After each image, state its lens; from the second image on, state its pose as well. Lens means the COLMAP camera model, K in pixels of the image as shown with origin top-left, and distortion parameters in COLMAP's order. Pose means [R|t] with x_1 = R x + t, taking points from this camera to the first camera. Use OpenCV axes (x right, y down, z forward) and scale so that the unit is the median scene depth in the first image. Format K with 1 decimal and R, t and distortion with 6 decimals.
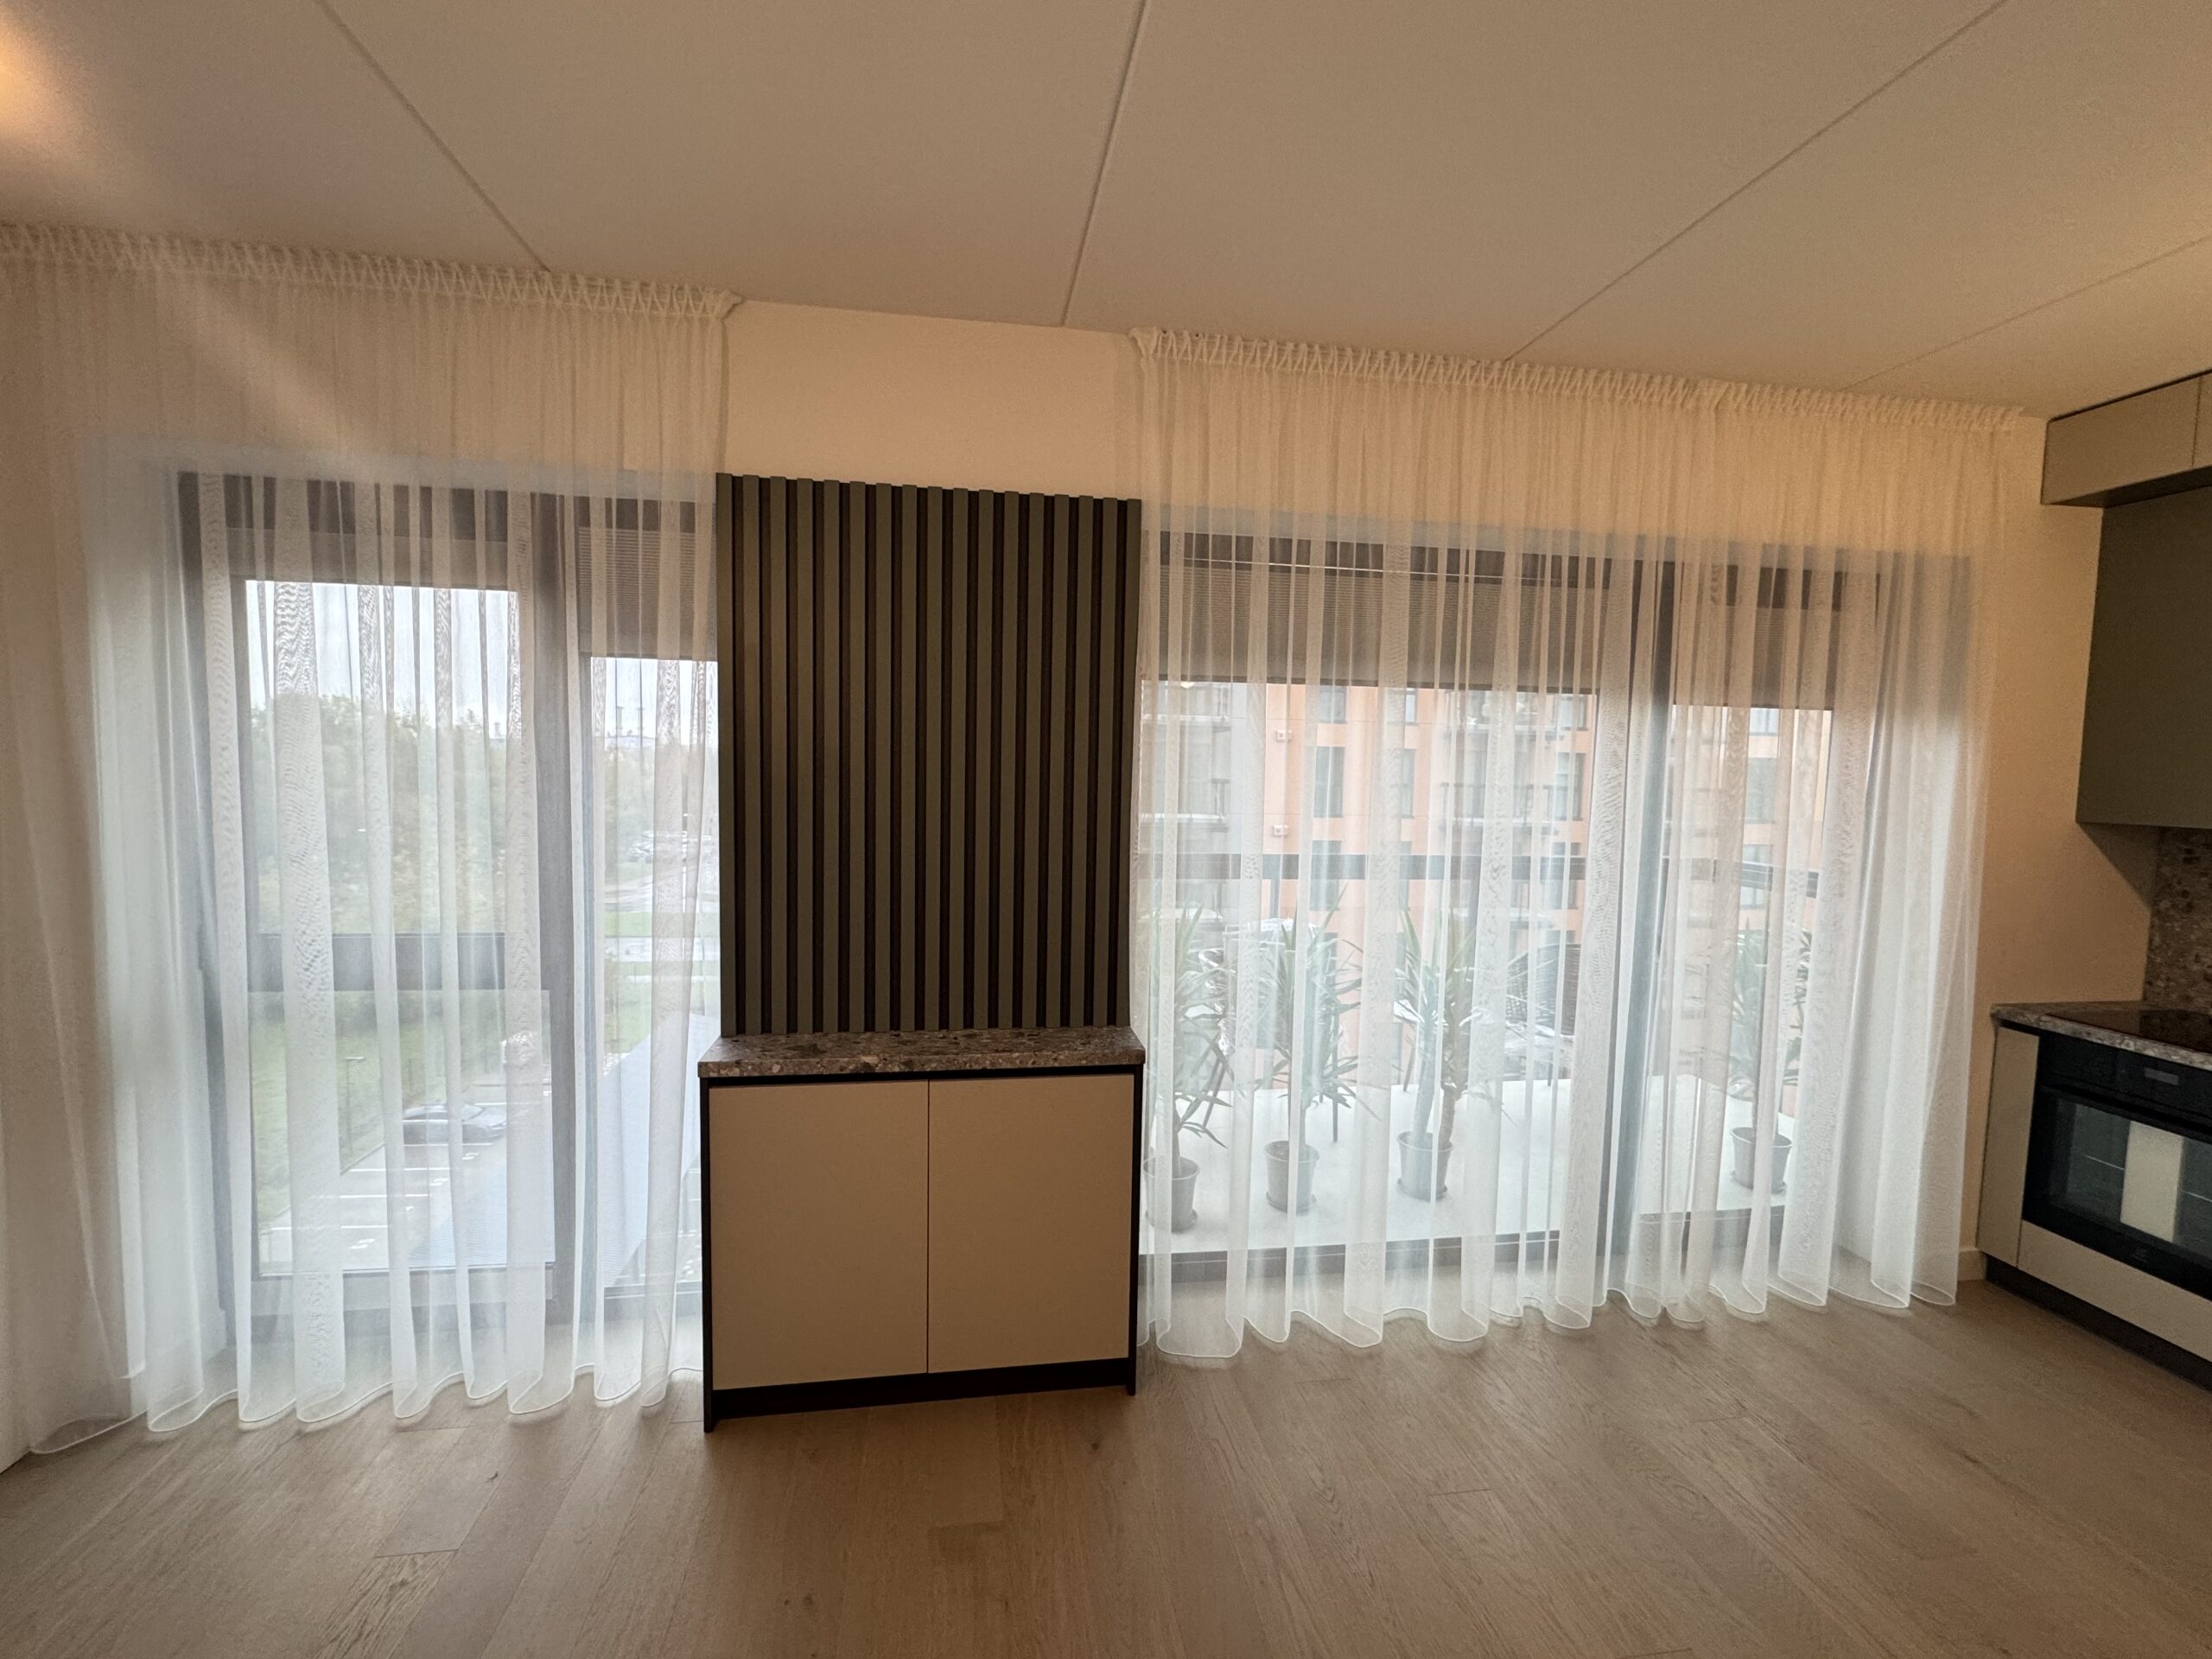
lens RADIAL K [[953.3, 0, 1106.0], [0, 953.3, 829.5], [0, 0, 1]] dist [-0.002583, 0.000176]
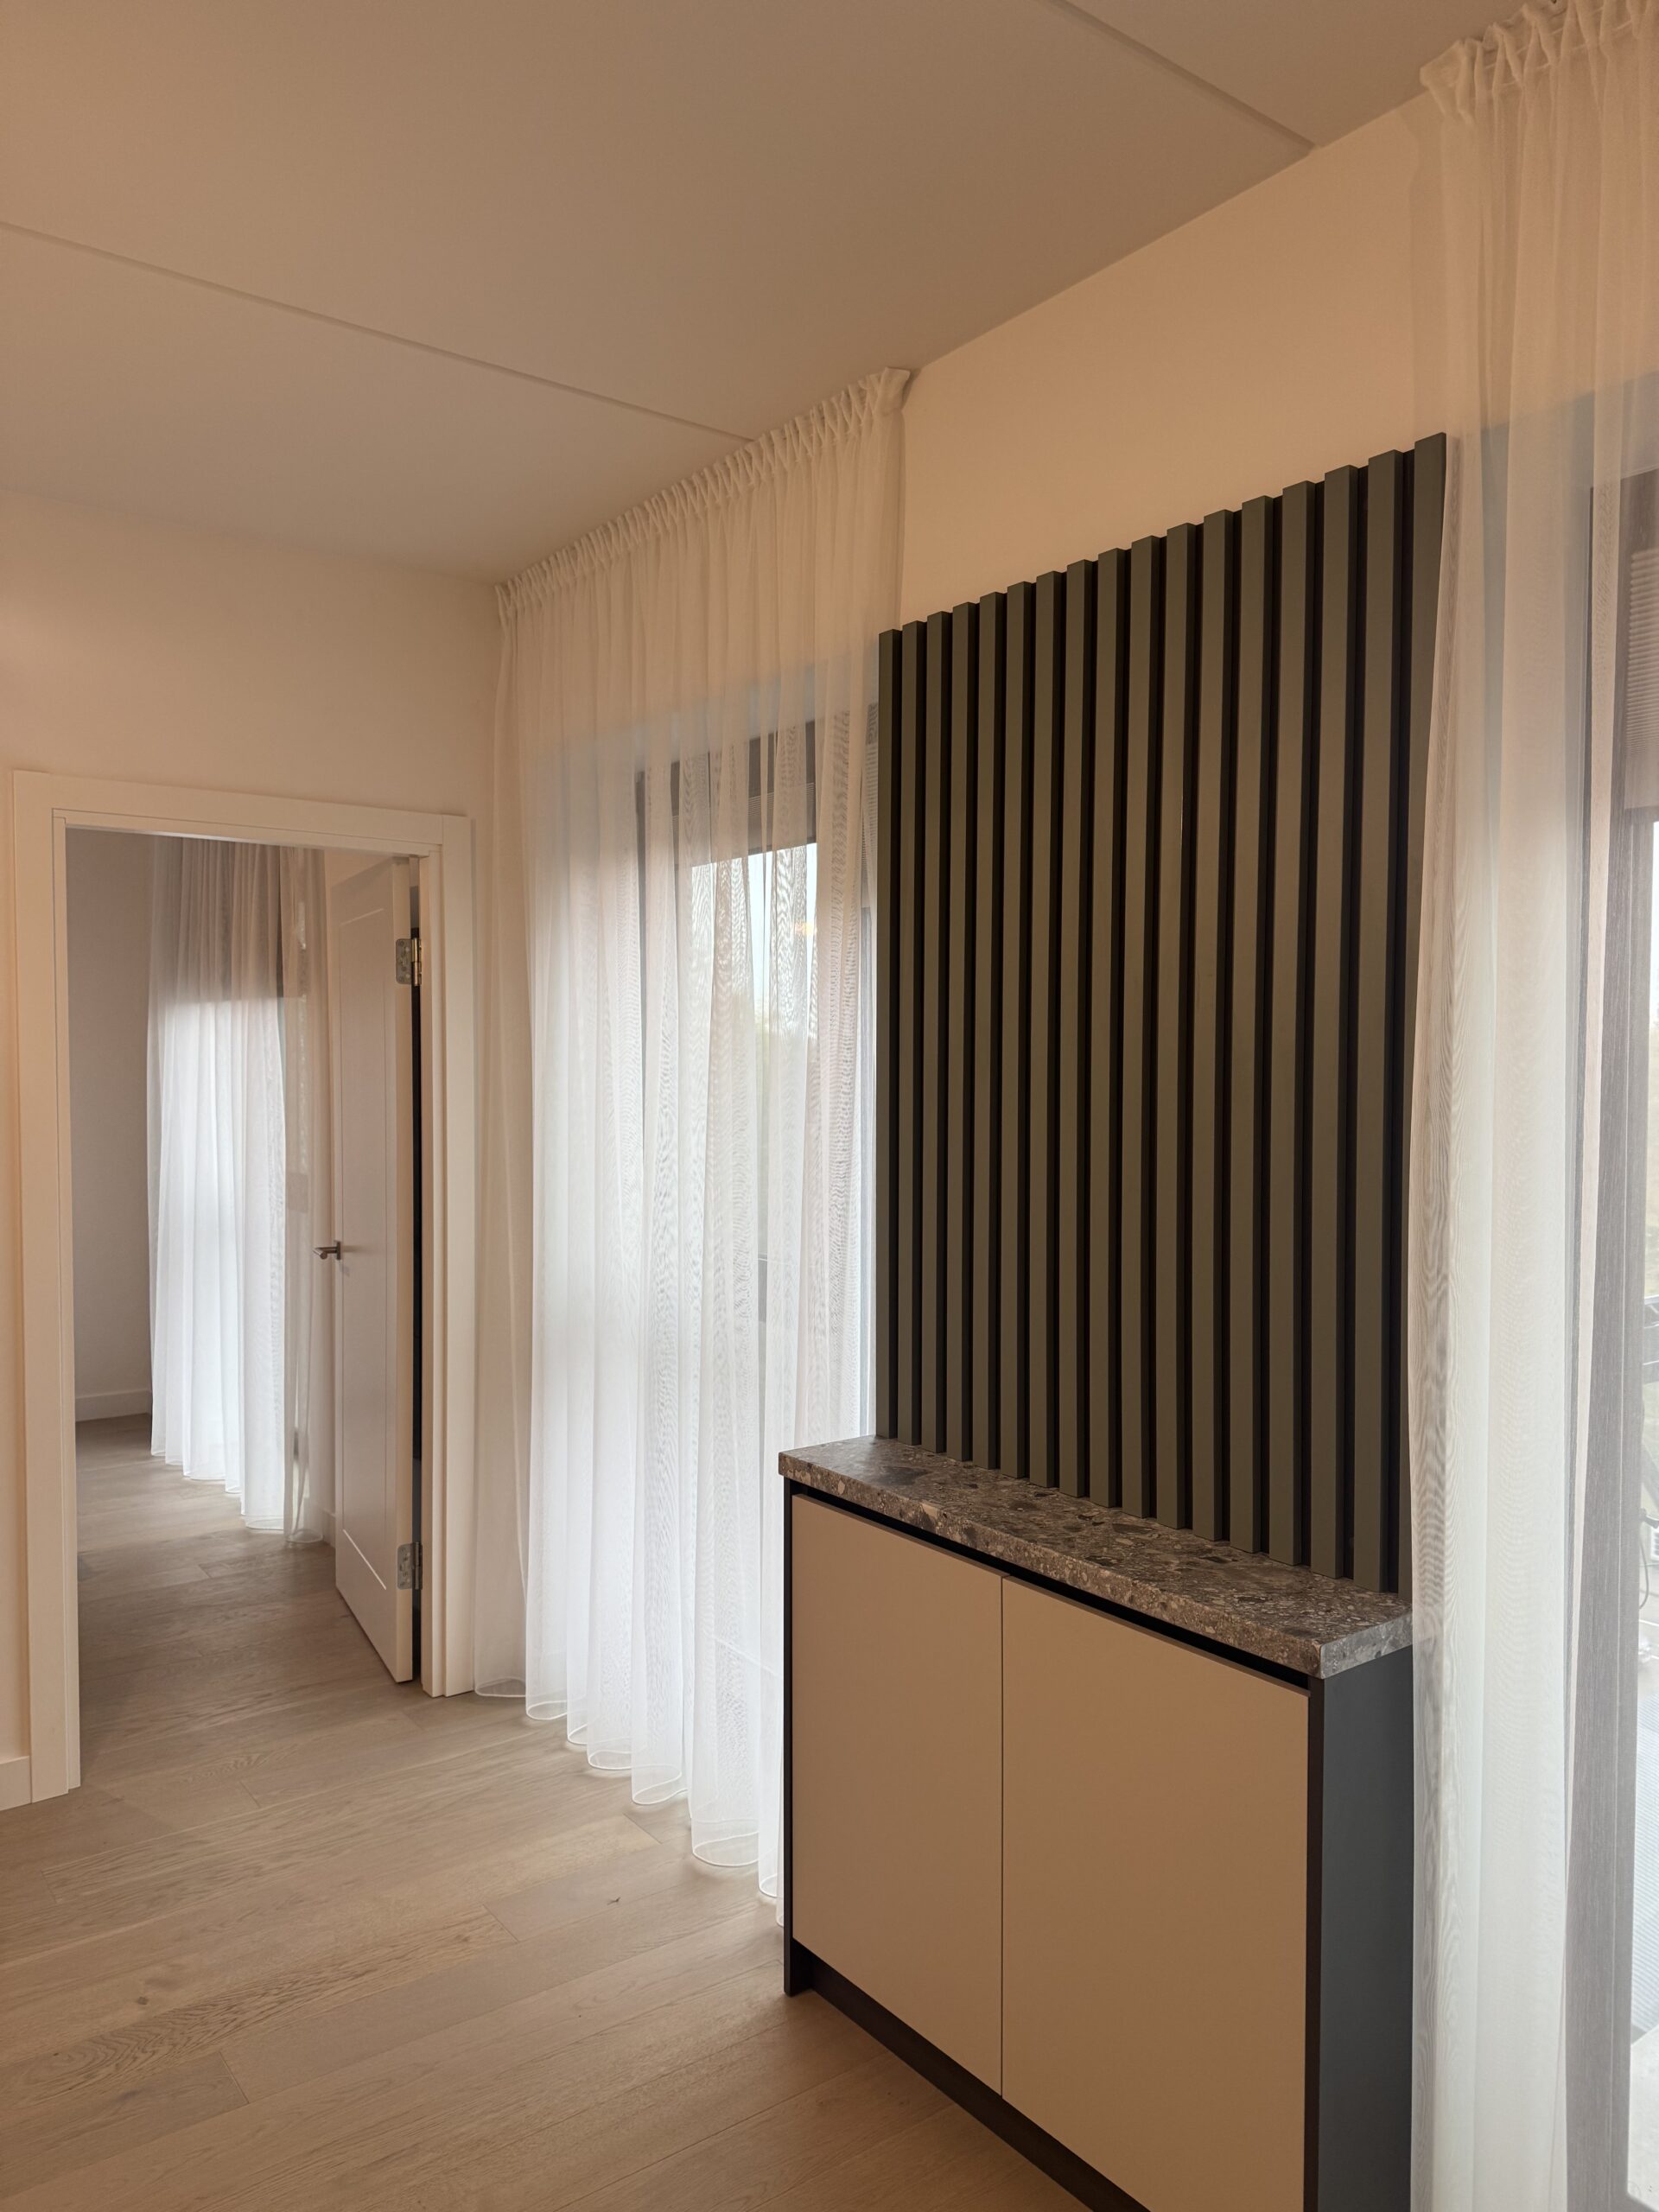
lens RADIAL K [[1535.6, 0, 821.5], [0, 1535.6, 1121.6], [0, 0, 1]] dist [0.097996, -0.115036]
pose [[0.467712, 0.015169, -0.883751, 0.515151], [-0.052891, 0.998541, -0.010853, 0.001855], [0.882297, 0.051818, 0.467832, 0.382872]]
